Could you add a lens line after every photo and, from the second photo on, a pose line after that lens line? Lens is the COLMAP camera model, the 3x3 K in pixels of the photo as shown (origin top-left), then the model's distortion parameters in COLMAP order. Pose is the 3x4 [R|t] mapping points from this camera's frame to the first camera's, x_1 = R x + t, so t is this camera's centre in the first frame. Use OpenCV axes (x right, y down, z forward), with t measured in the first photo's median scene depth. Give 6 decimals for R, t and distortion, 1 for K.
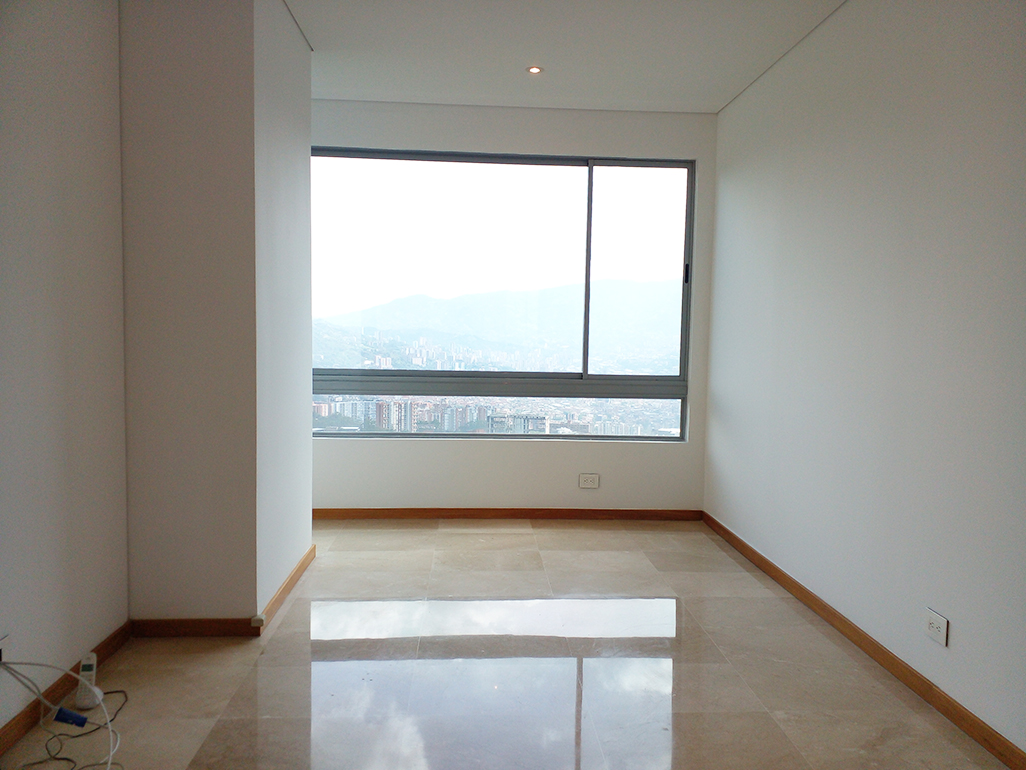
lens RADIAL K [[844.3, 0, 513.0], [0, 844.3, 385.0], [0, 0, 1]] dist [0.134621, -0.201518]
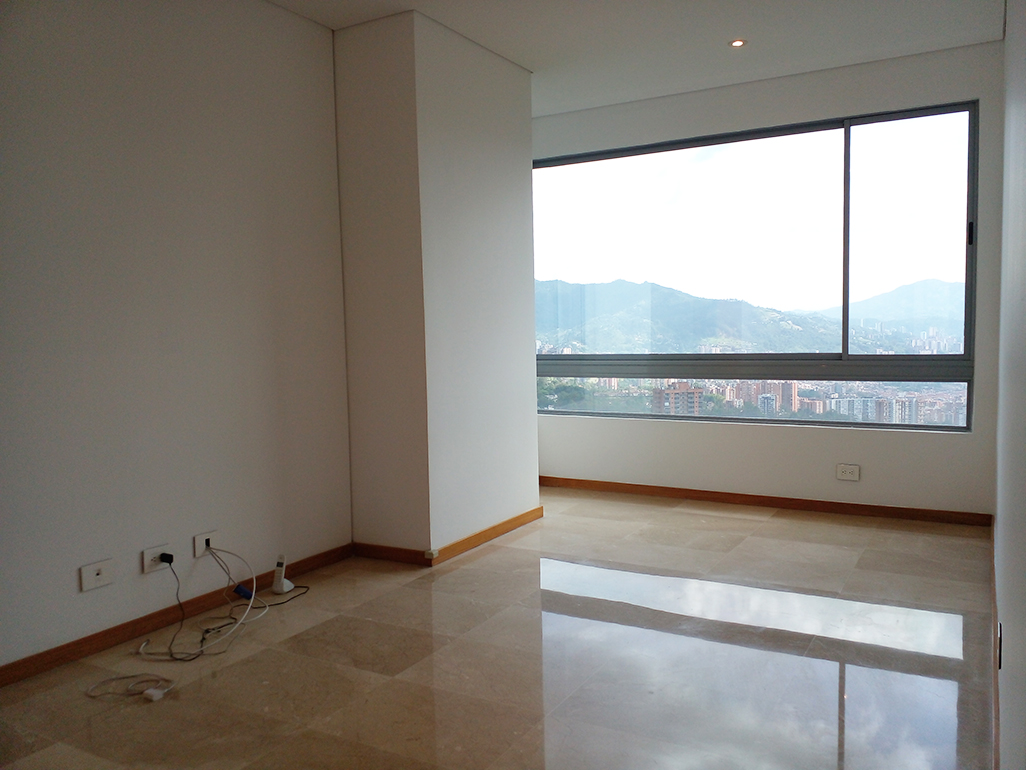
lens RADIAL K [[844.3, 0, 513.0], [0, 844.3, 385.0], [0, 0, 1]] dist [0.134621, -0.201518]
pose [[0.830036, 0.000809, -0.557709, 0.299734], [0.000717, 0.999997, 0.002517, 0.016859], [0.557710, -0.002489, 0.830032, 0.031404]]
